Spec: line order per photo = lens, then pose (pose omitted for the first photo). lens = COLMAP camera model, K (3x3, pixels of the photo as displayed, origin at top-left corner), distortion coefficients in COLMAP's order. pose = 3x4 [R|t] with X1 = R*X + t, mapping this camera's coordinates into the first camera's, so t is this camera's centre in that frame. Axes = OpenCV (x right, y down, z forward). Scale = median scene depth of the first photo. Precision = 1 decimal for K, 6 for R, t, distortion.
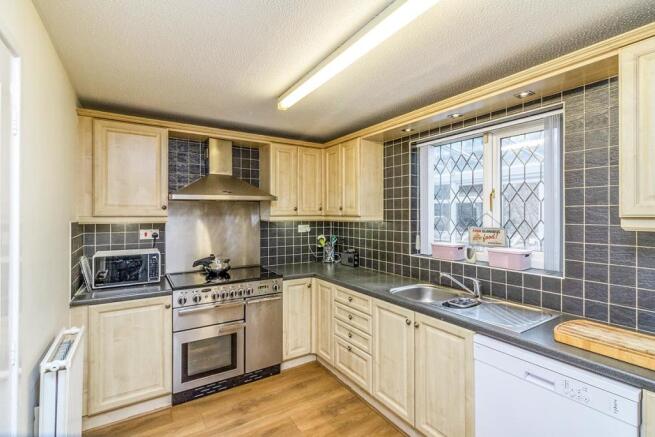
lens RADIAL K [[302.1, 0, 329.5], [0, 302.1, 215.1], [0, 0, 1]] dist [0.005050, 0.000453]
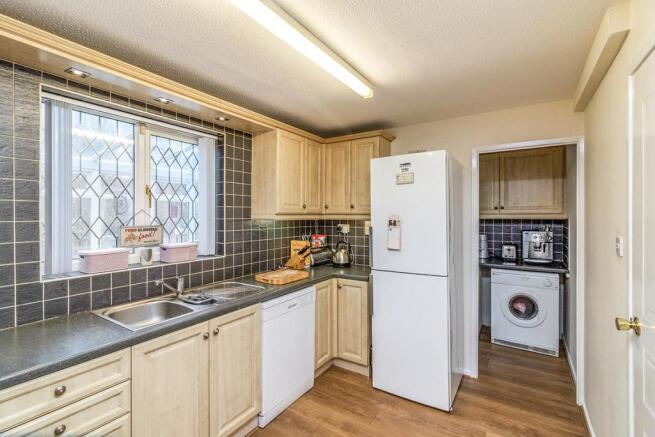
lens RADIAL K [[302.1, 0, 329.2], [0, 302.1, 217.2], [0, 0, 1]] dist [0.005050, 0.000453]
pose [[-0.417307, -0.013094, 0.908671, -0.649872], [-0.008221, 0.999910, 0.010633, 0.000894], [-0.908729, -0.003032, -0.417377, 1.007788]]
